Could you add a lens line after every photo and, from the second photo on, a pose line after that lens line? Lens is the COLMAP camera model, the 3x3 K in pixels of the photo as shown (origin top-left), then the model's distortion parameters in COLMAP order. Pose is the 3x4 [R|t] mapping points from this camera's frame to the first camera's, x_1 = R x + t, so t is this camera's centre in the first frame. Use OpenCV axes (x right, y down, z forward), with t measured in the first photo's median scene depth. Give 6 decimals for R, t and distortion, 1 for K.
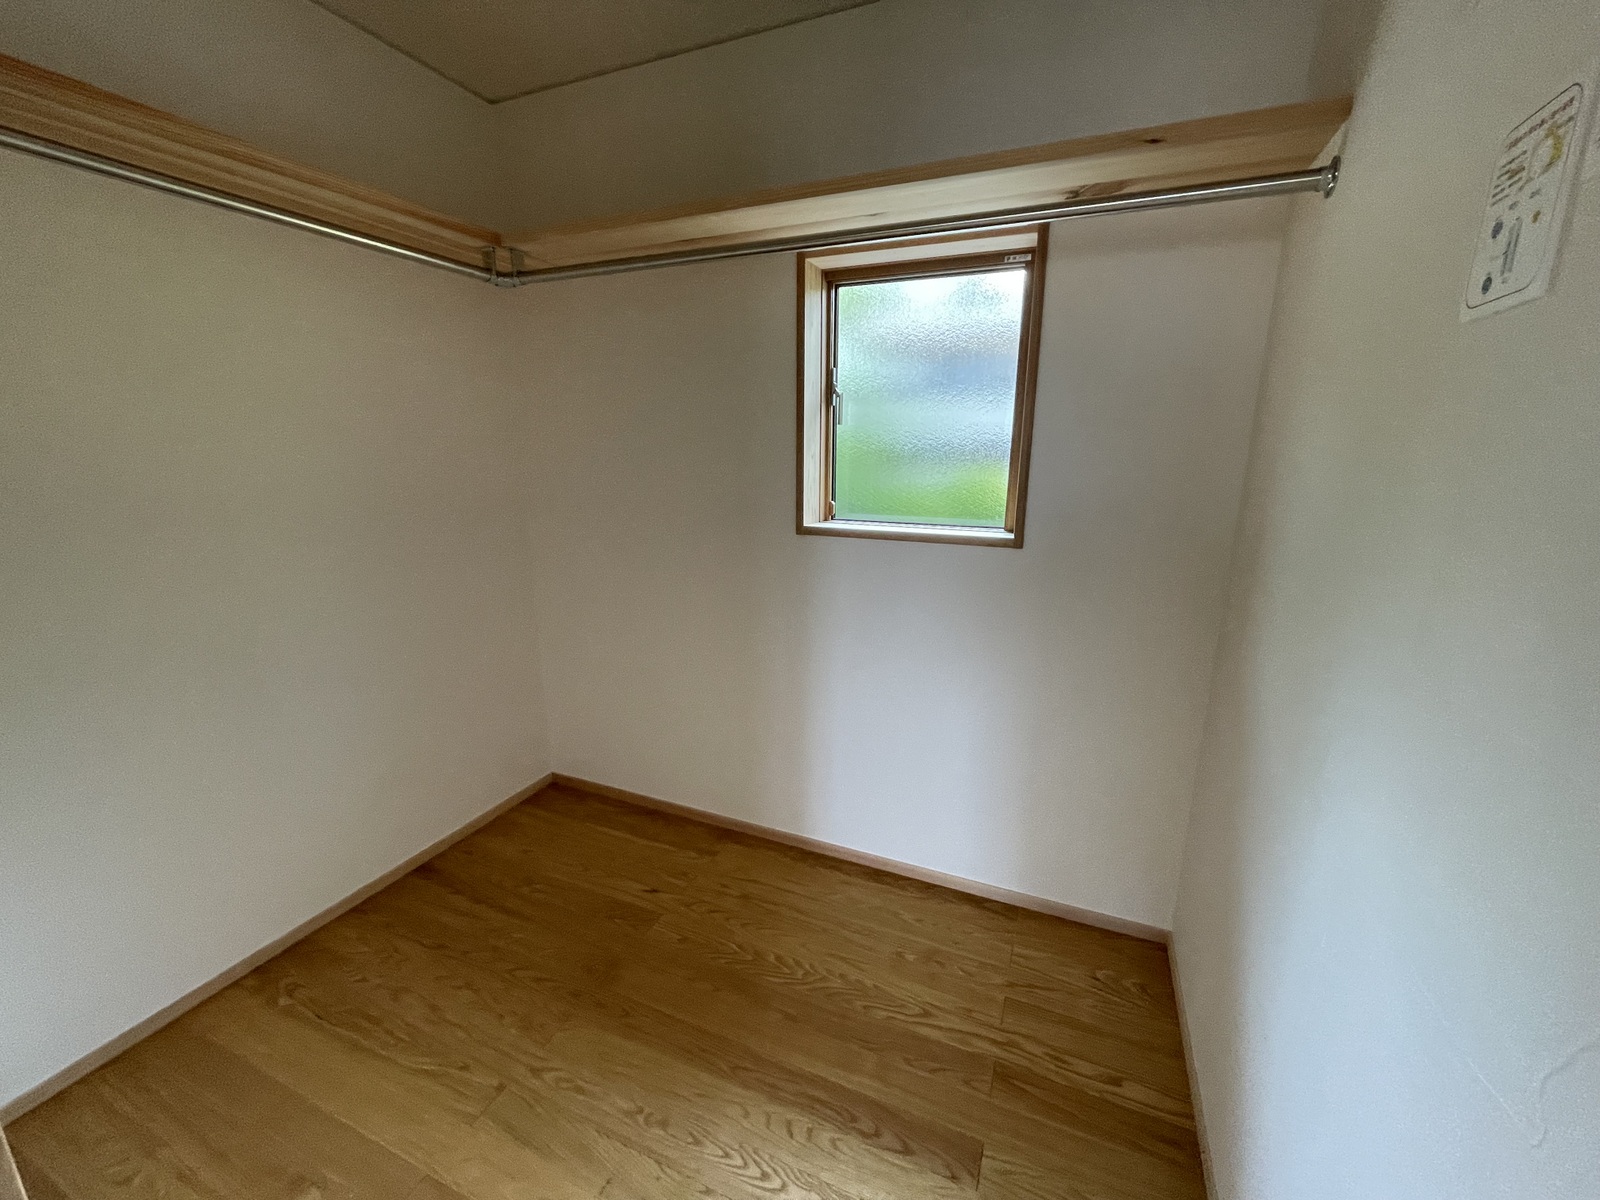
lens RADIAL K [[643.4, 0, 798.3], [0, 643.4, 603.2], [0, 0, 1]] dist [0.001311, 0.000071]
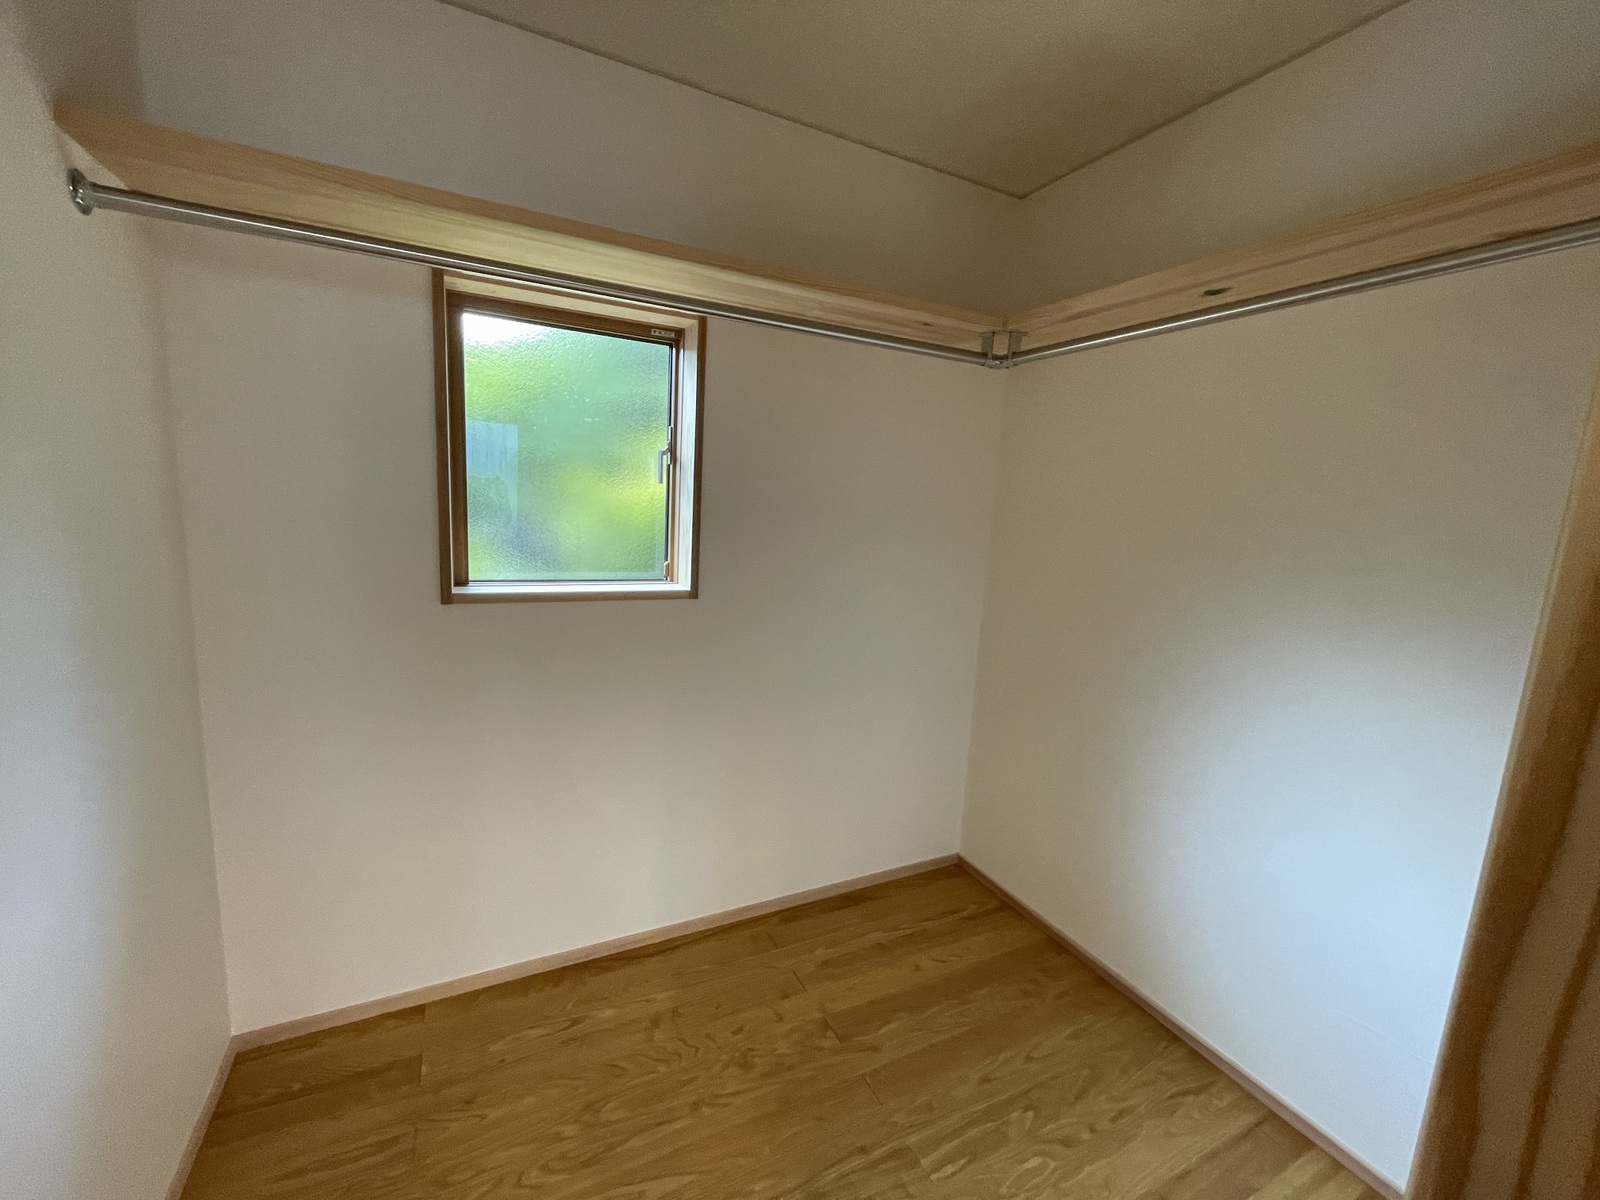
lens RADIAL K [[643.4, 0, 798.3], [0, 643.4, 603.2], [0, 0, 1]] dist [0.001311, 0.000071]
pose [[0.639369, -0.078638, 0.764868, -0.434915], [0.132968, 0.991077, -0.009256, -0.046703], [-0.757315, 0.107621, 0.644121, 0.181094]]
